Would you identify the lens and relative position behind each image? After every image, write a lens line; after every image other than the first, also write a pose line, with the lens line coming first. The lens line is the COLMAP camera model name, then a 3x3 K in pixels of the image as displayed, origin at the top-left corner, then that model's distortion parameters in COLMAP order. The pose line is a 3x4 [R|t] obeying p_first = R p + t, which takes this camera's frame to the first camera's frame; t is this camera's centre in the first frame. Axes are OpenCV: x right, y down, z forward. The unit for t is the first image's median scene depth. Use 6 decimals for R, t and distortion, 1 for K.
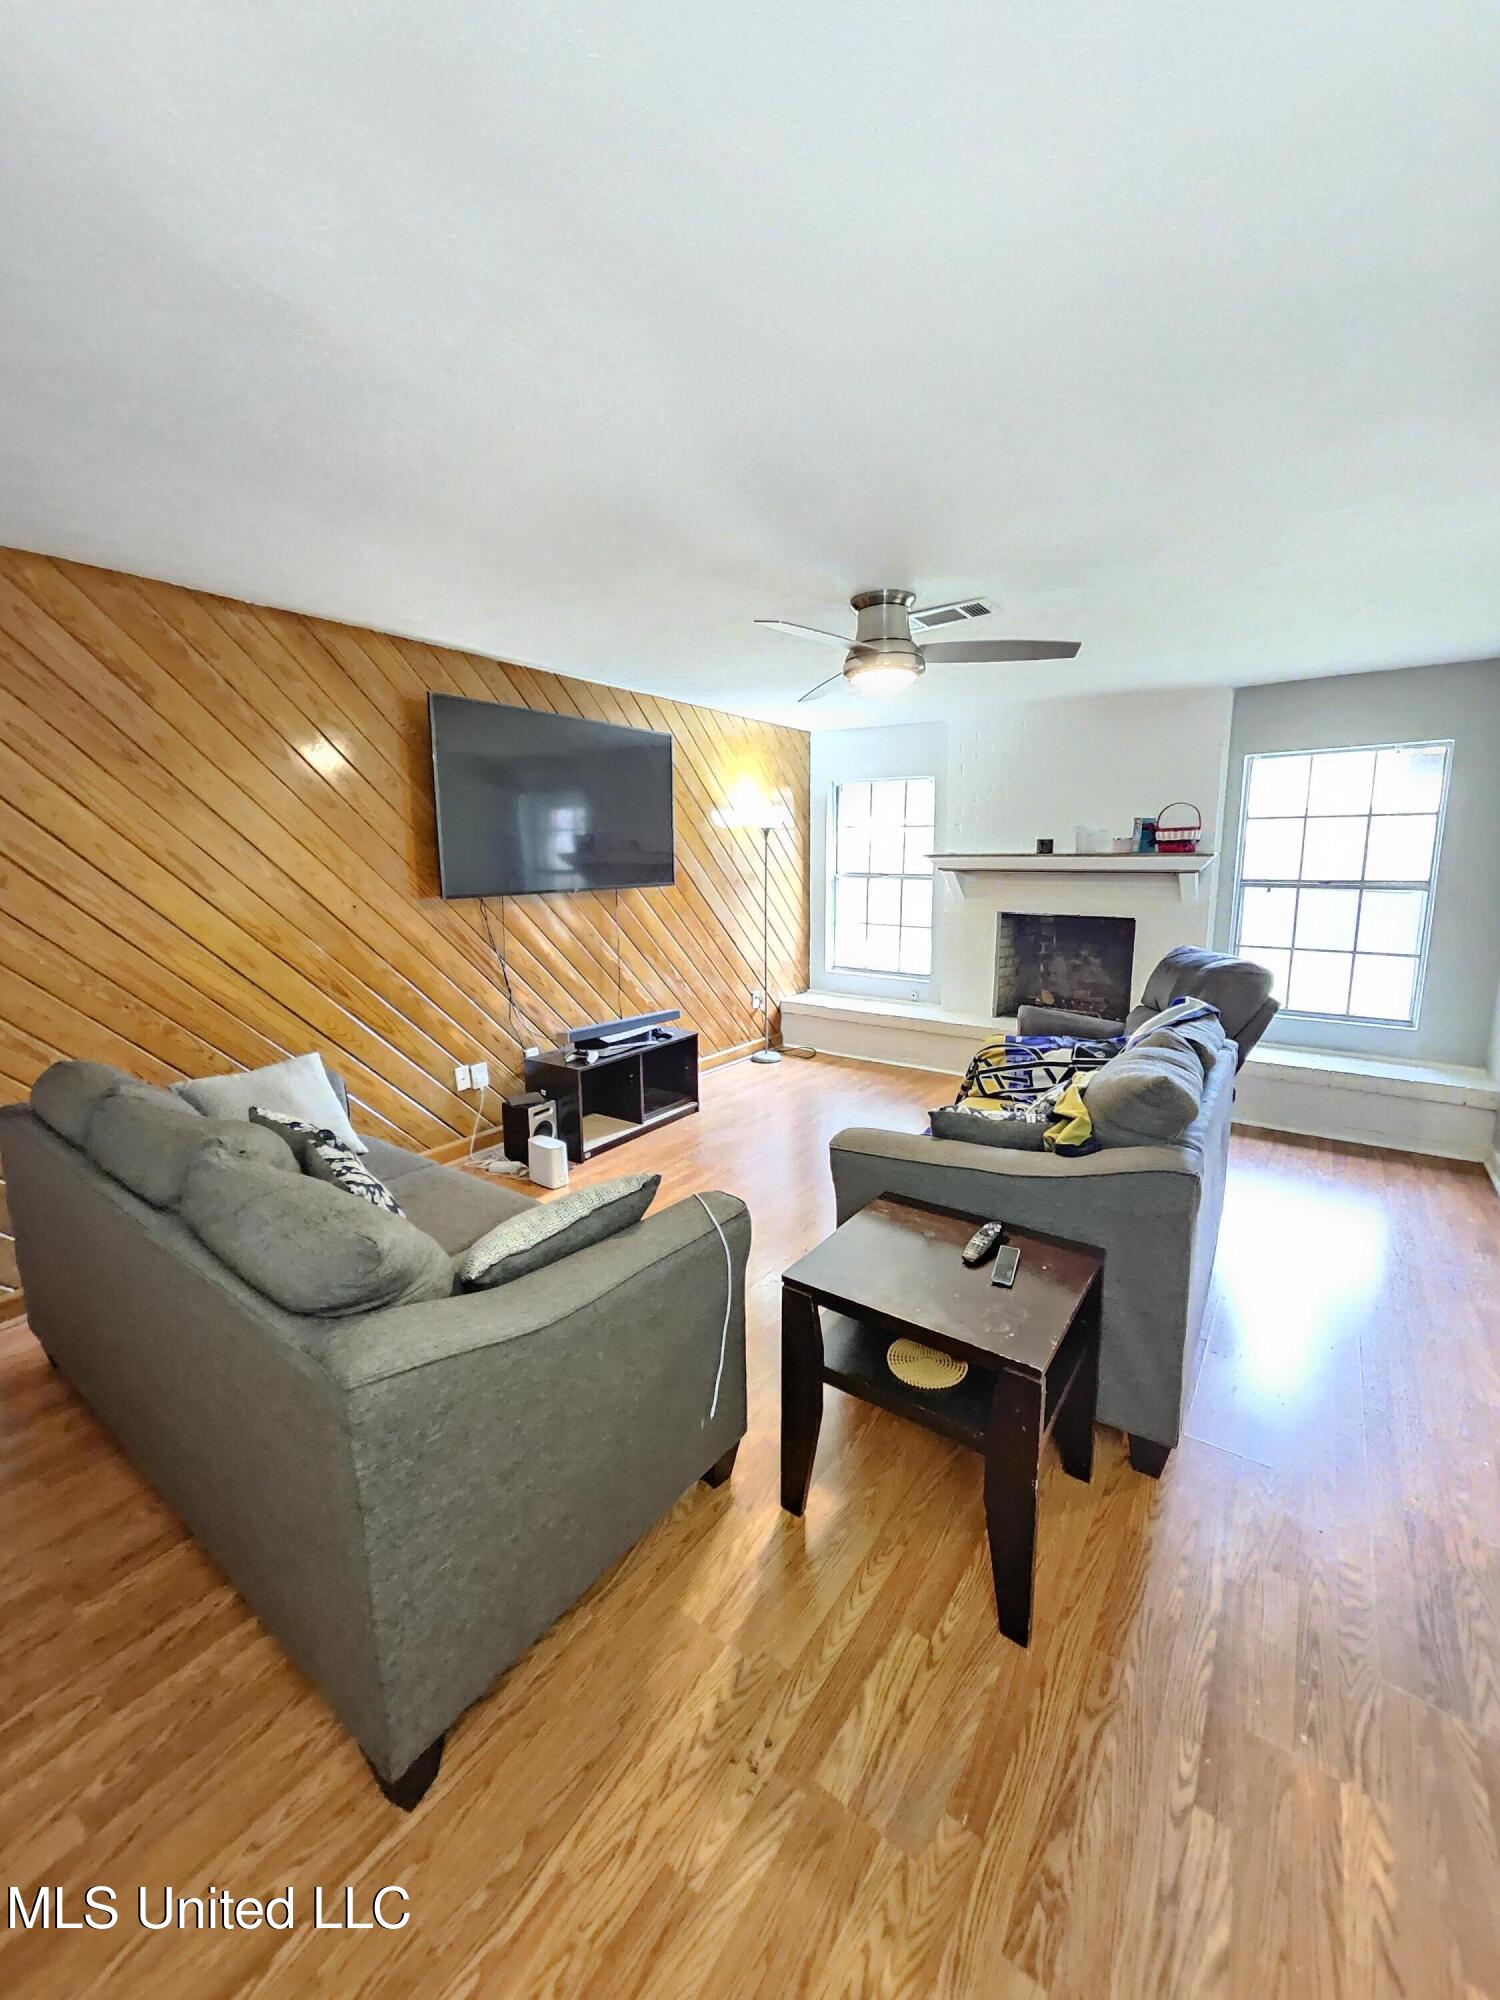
lens RADIAL K [[791.0, 0, 762.4], [0, 791.0, 973.5], [0, 0, 1]] dist [0.007526, -0.000381]
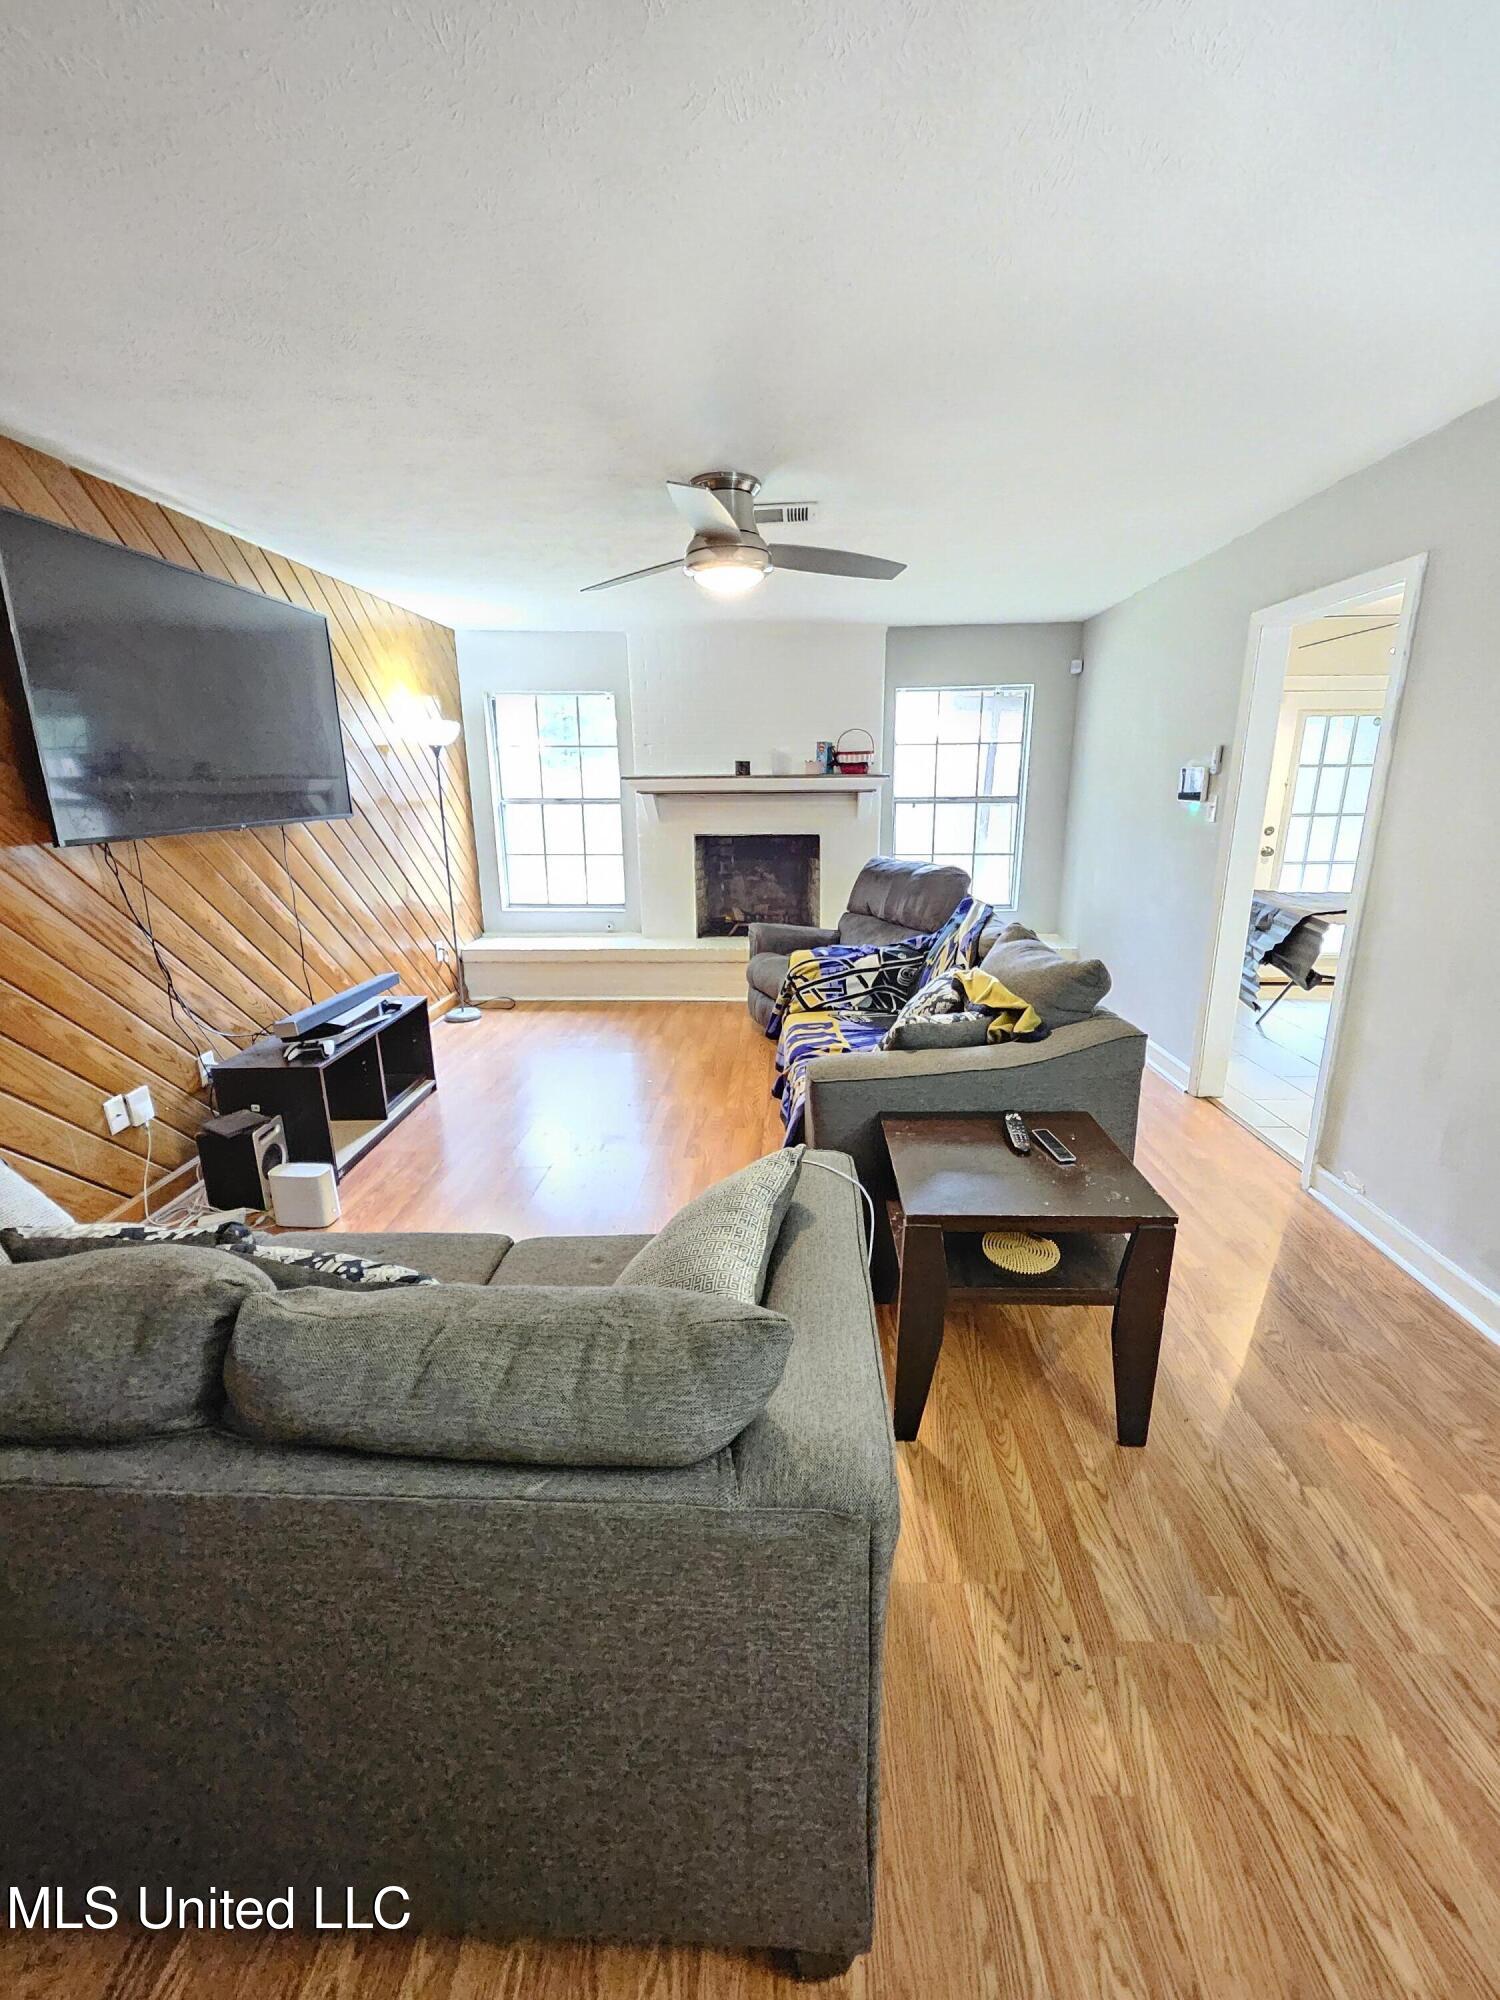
lens RADIAL K [[791.0, 0, 762.4], [0, 791.0, 973.5], [0, 0, 1]] dist [0.007526, -0.000381]
pose [[0.830634, -0.137946, 0.539461, -0.269460], [0.089391, 0.989296, 0.115334, -0.015299], [-0.549596, -0.047577, 0.834075, 0.140400]]
